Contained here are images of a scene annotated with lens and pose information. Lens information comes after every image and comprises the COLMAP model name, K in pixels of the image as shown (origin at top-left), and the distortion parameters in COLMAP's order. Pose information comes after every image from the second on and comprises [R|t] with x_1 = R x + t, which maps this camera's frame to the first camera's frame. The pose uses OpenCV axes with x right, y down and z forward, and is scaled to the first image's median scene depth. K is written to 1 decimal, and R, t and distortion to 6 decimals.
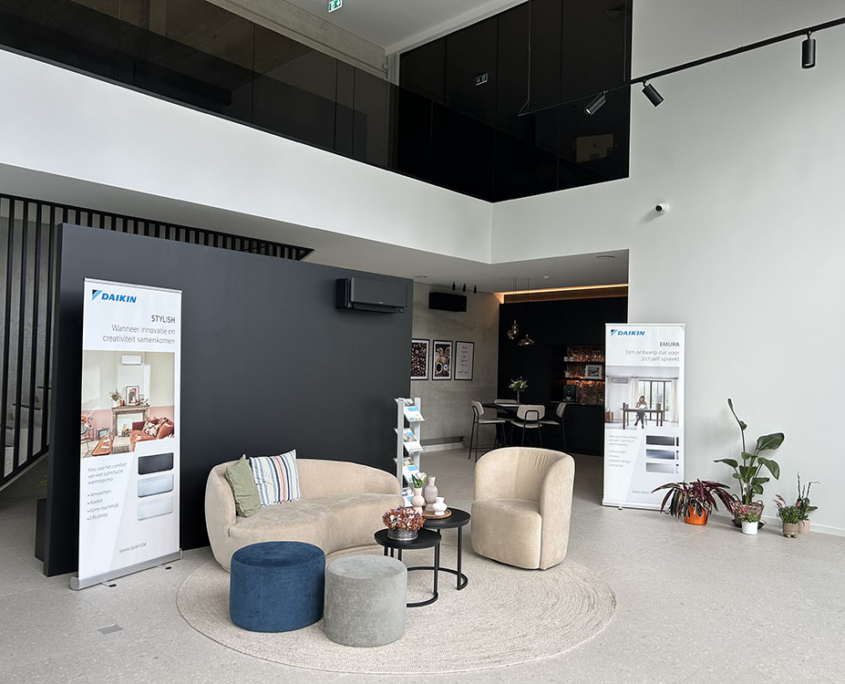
lens RADIAL K [[658.9, 0, 421.1], [0, 658.9, 338.0], [0, 0, 1]] dist [0.063924, -0.004430]
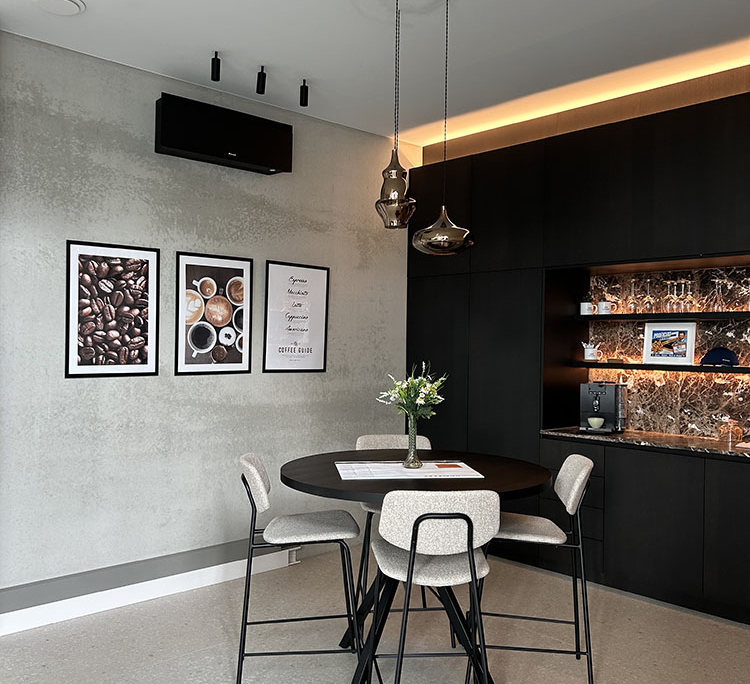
lens RADIAL K [[746.6, 0, 377.4], [0, 746.6, 346.0], [0, 0, 1]] dist [-0.011178, 0.000000]
pose [[0.998581, -0.012619, -0.051739, 0.132298], [0.014872, 0.998947, 0.043402, 0.033934], [0.051136, -0.044110, 0.997717, 0.616332]]
